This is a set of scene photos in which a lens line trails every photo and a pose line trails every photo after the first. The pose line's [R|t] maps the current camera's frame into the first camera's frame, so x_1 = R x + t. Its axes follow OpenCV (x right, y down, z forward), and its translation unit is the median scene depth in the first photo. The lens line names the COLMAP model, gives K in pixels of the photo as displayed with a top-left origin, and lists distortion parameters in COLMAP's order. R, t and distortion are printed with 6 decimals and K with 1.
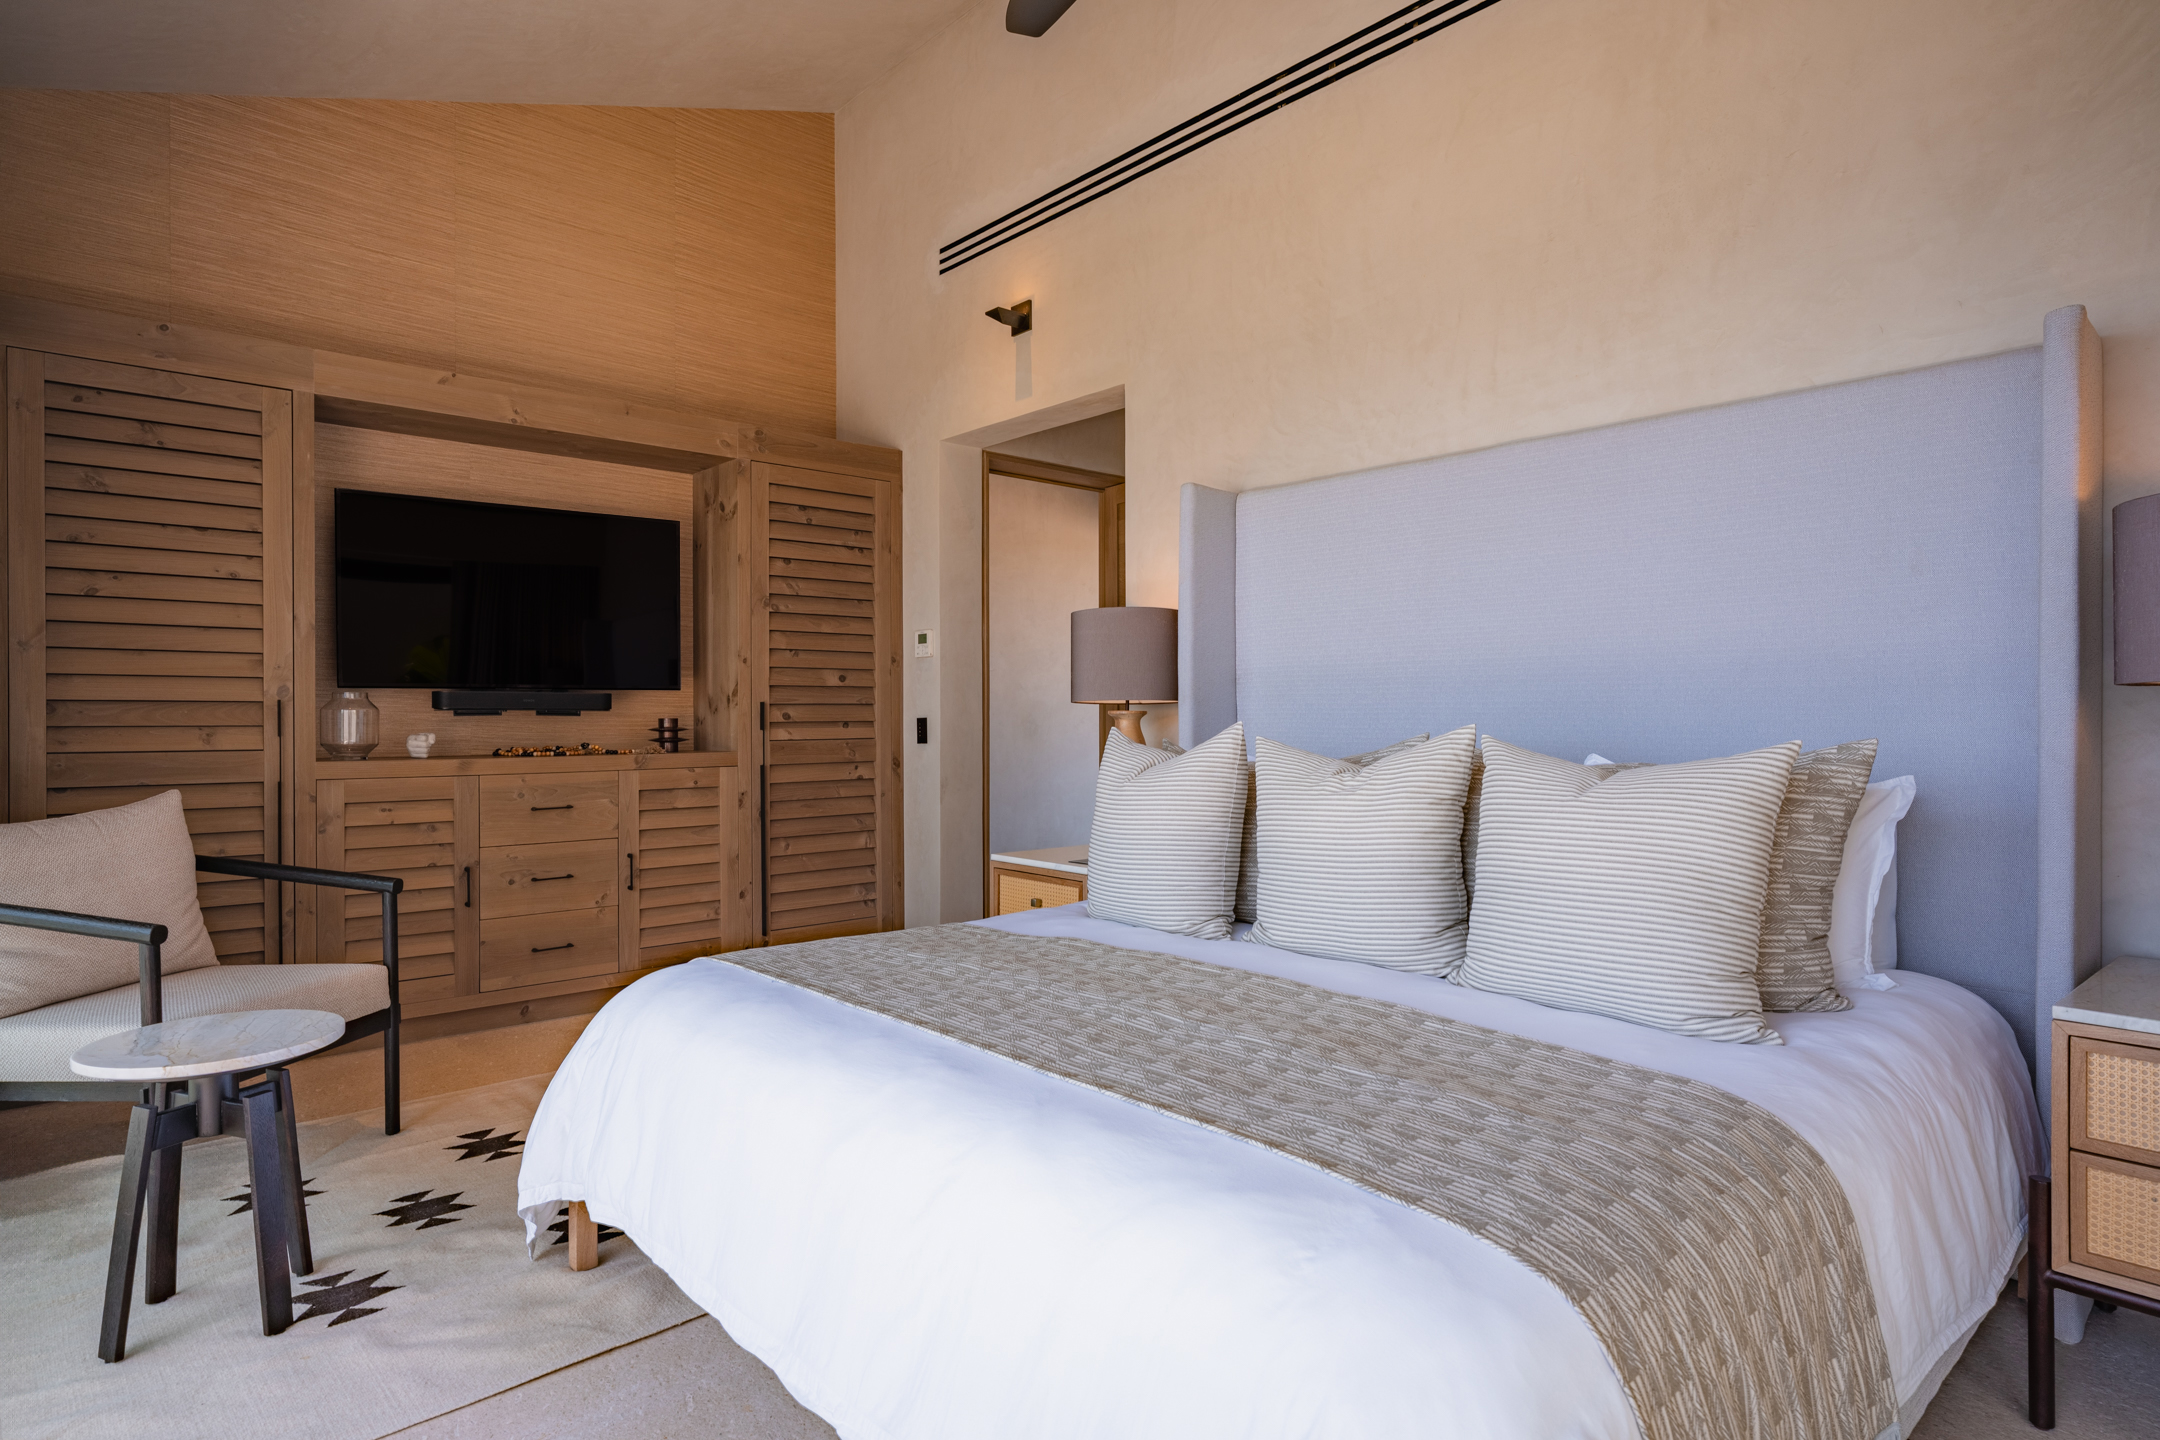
lens RADIAL K [[1170.3, 0, 1091.5], [0, 1170.3, 723.1], [0, 0, 1]] dist [0.000397, 0.000958]
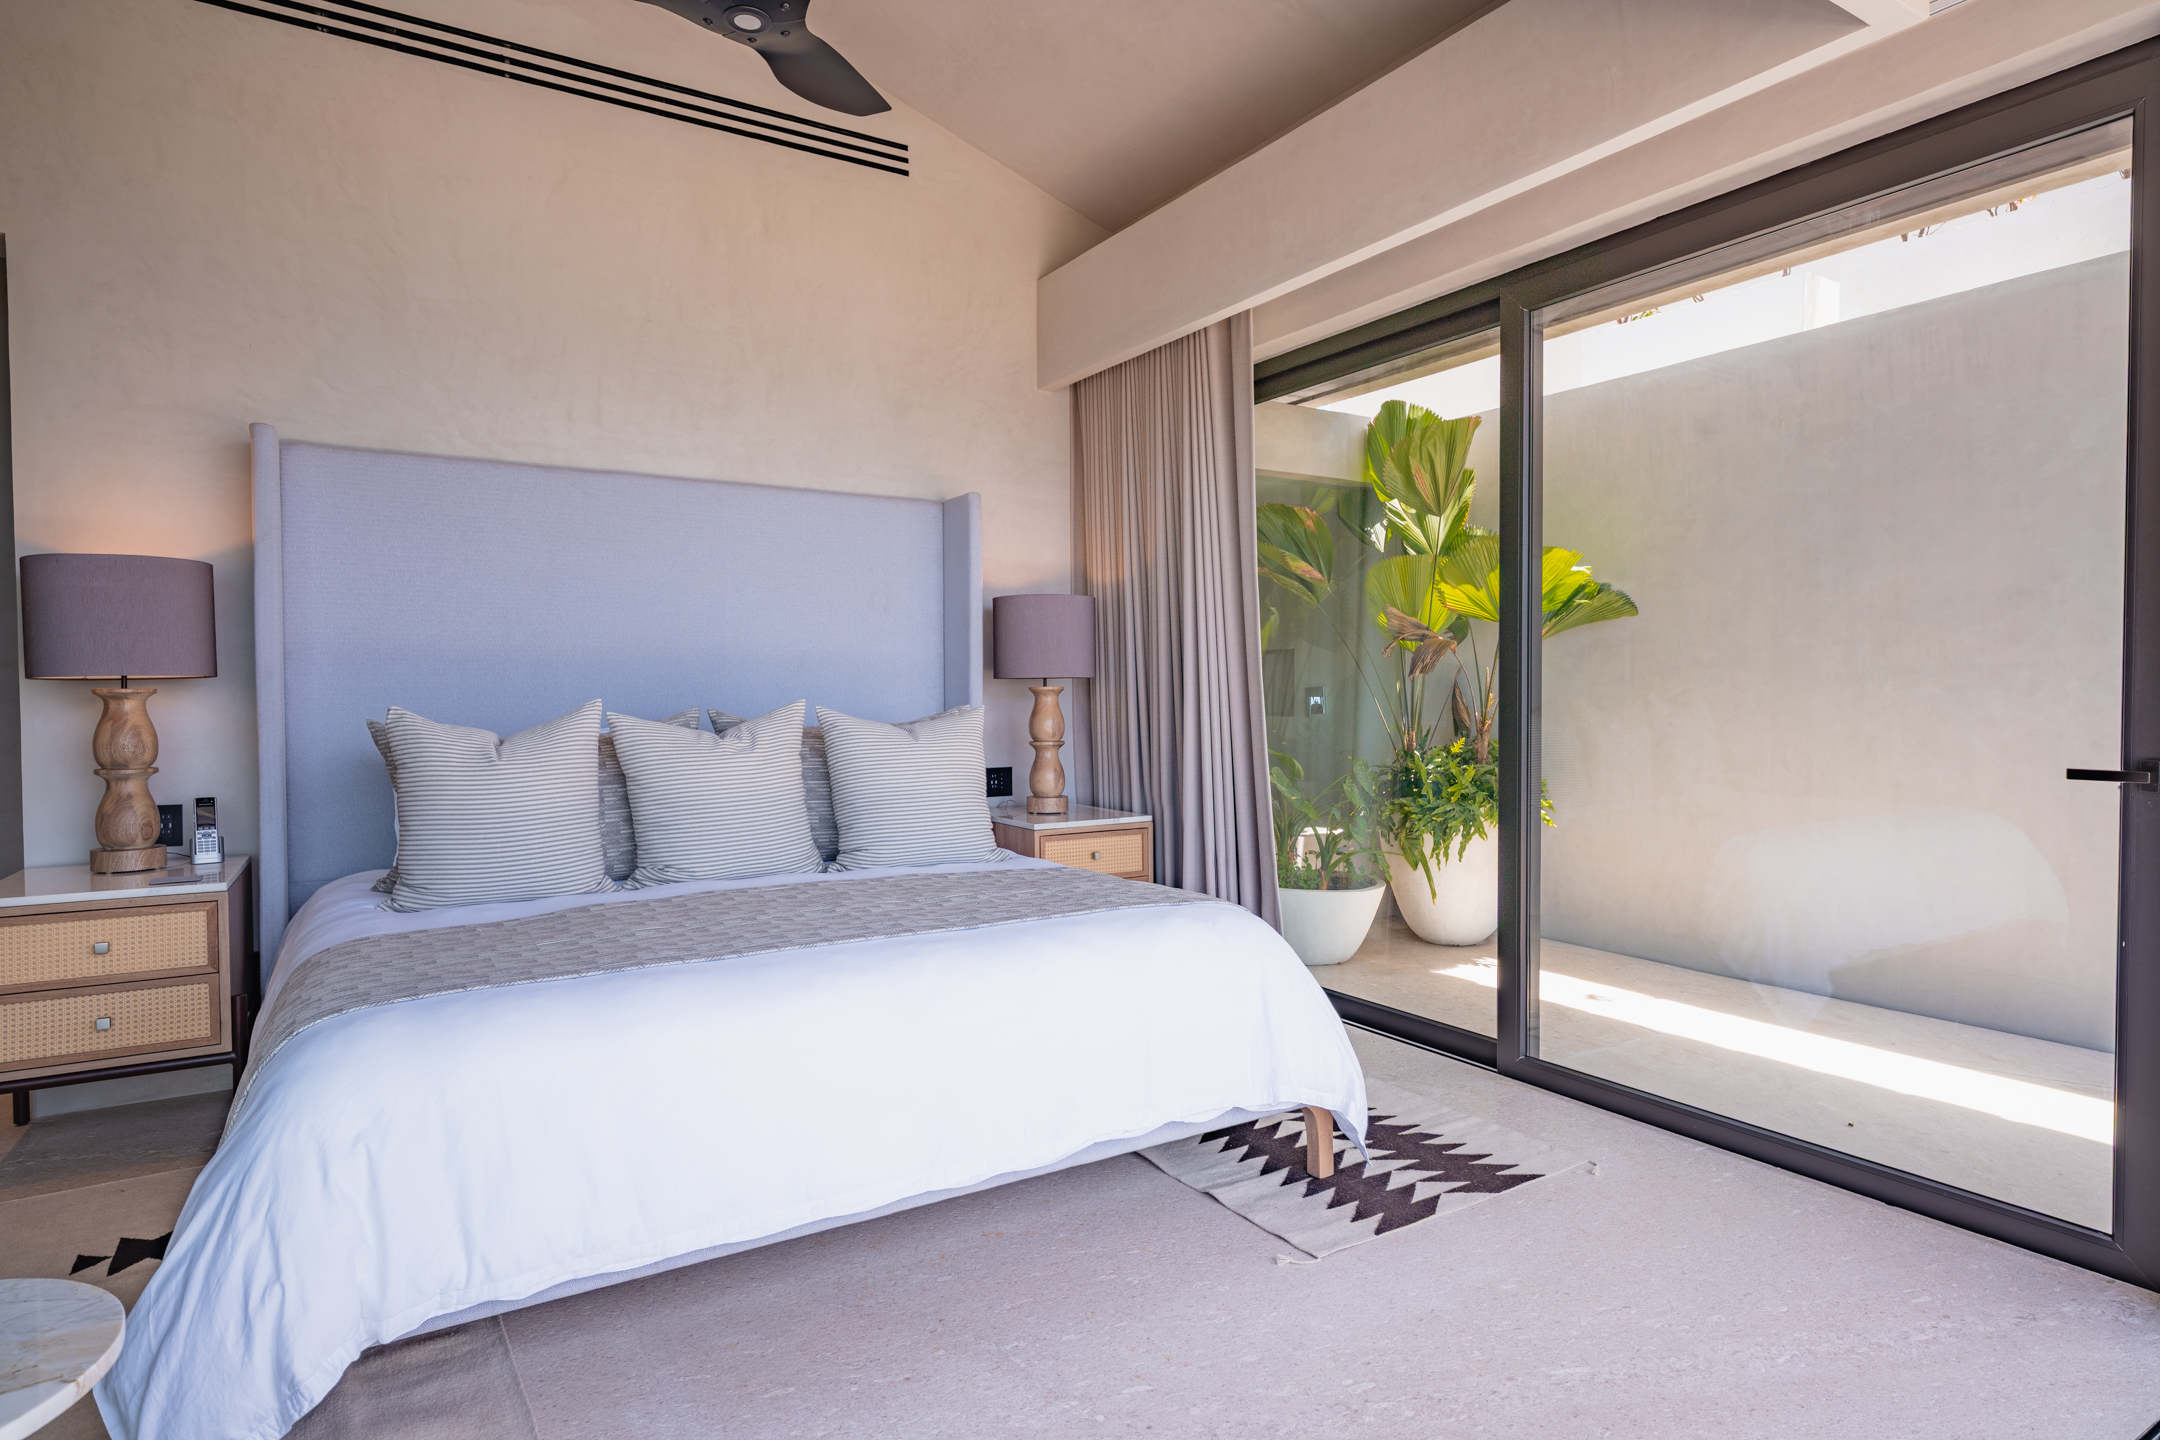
lens RADIAL K [[1170.3, 0, 1091.5], [0, 1170.3, 723.1], [0, 0, 1]] dist [0.000397, 0.000958]
pose [[0.178429, -0.027036, 0.983581, -0.640485], [0.007770, 0.999630, 0.026068, -0.003000], [-0.983922, 0.002991, 0.178573, 0.242034]]
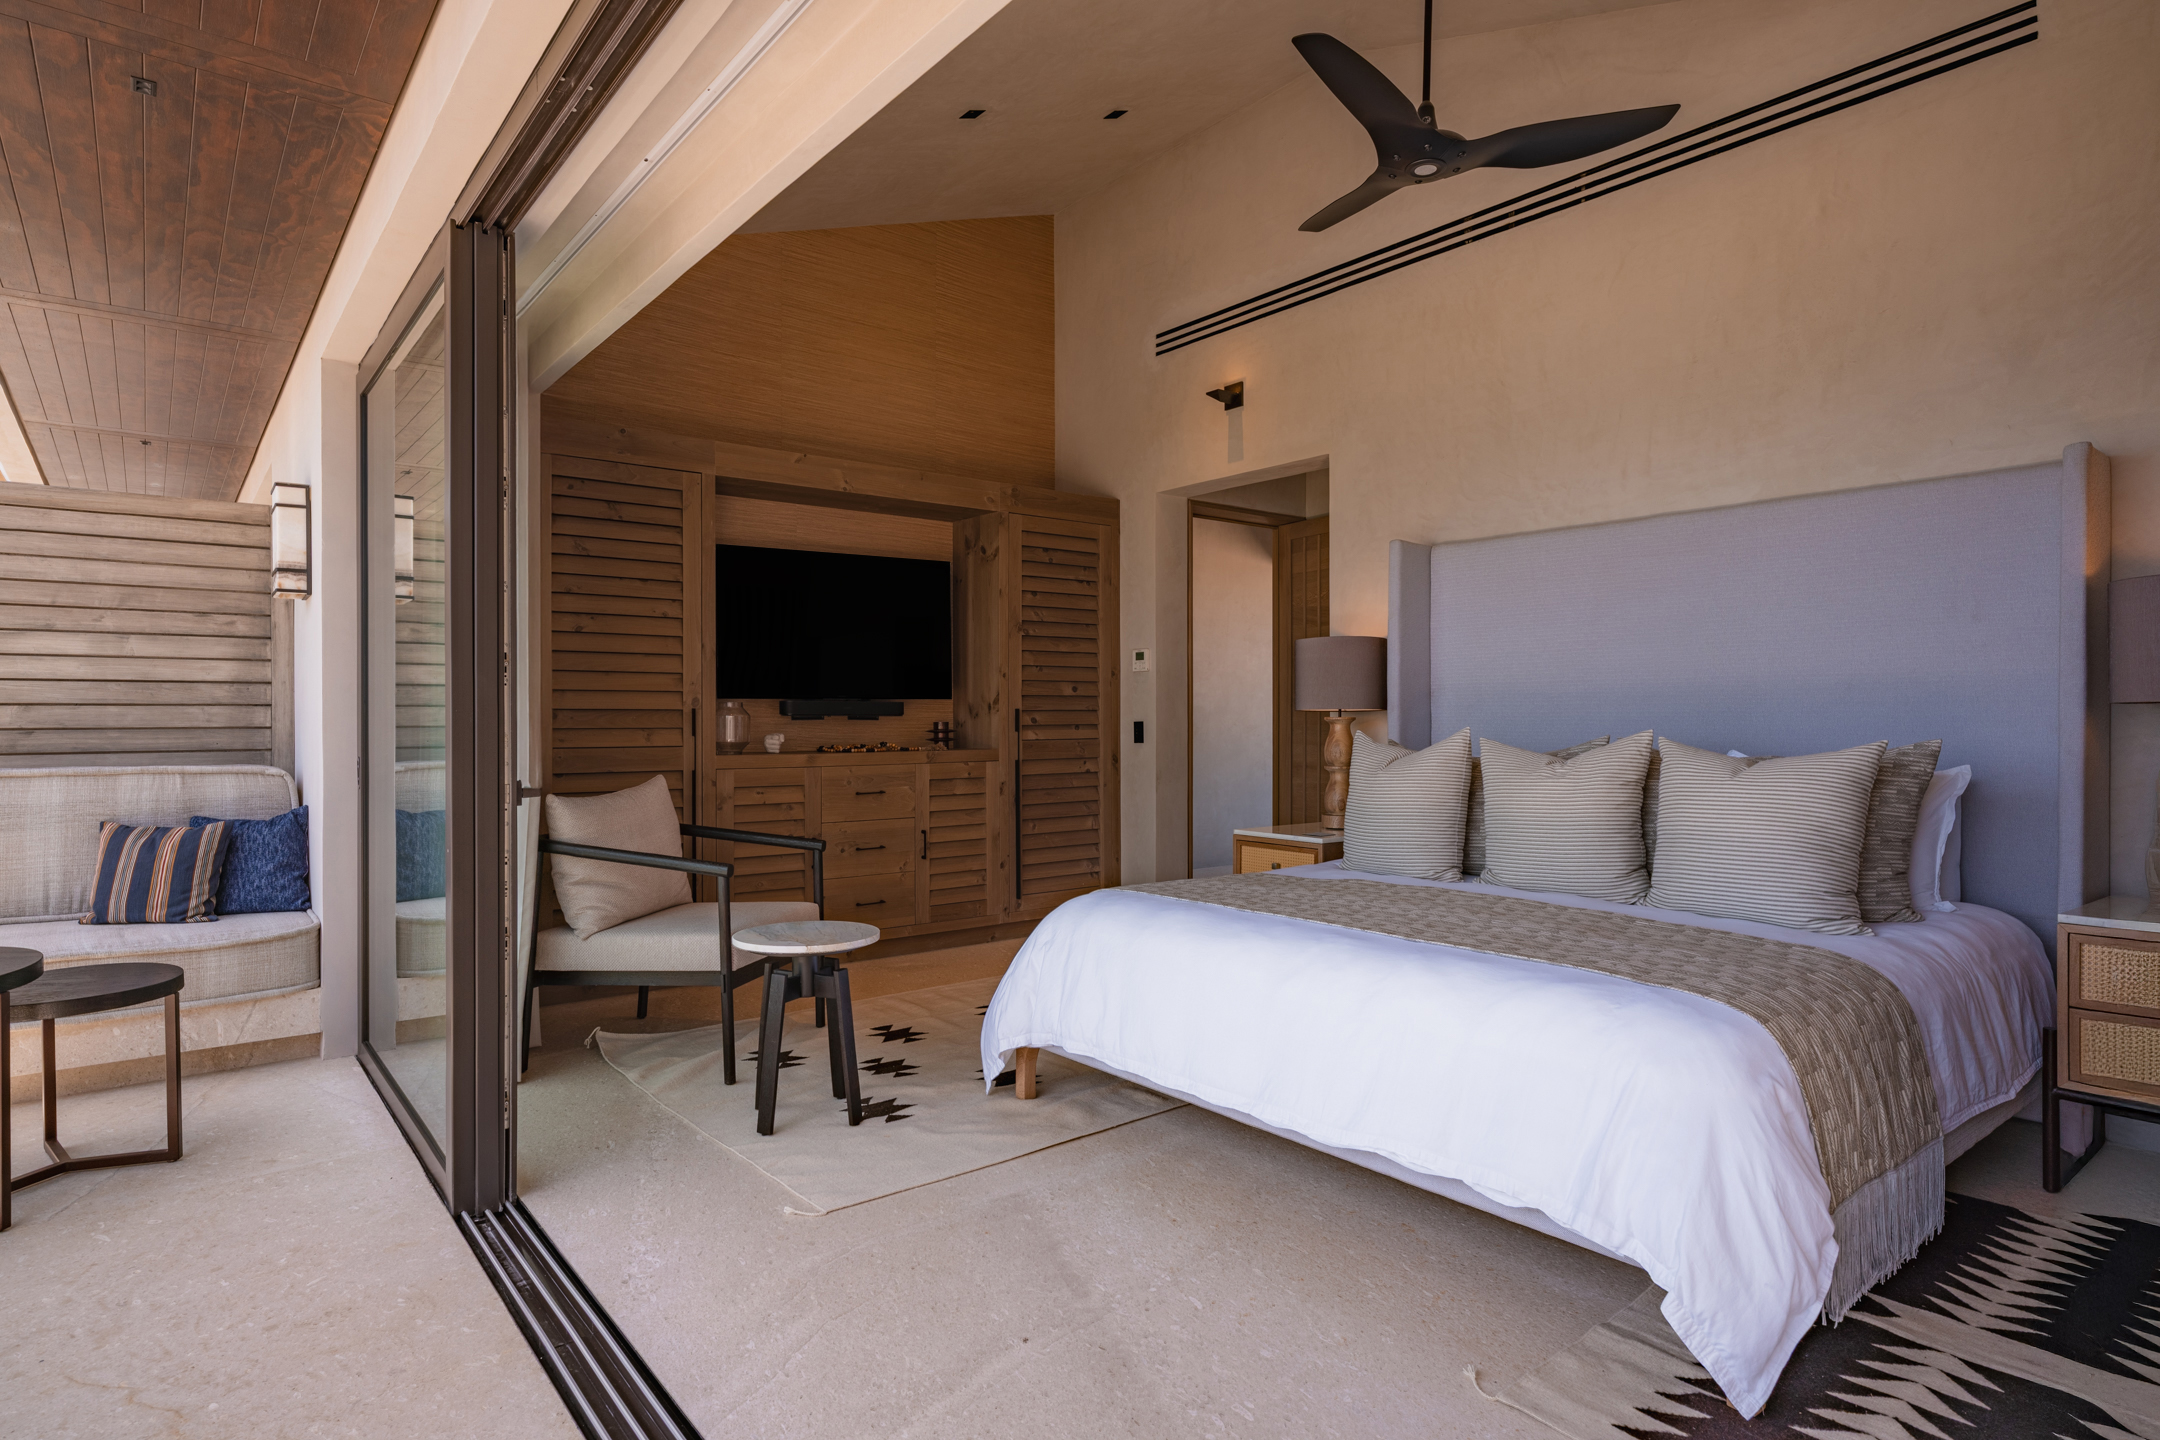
lens RADIAL K [[1170.3, 0, 1091.5], [0, 1170.3, 723.1], [0, 0, 1]] dist [0.000397, 0.000958]
pose [[0.998108, 0.001003, -0.061484, -0.167732], [-0.001059, 0.999999, -0.000875, -0.002683], [0.061483, 0.000939, 0.998108, -0.293287]]
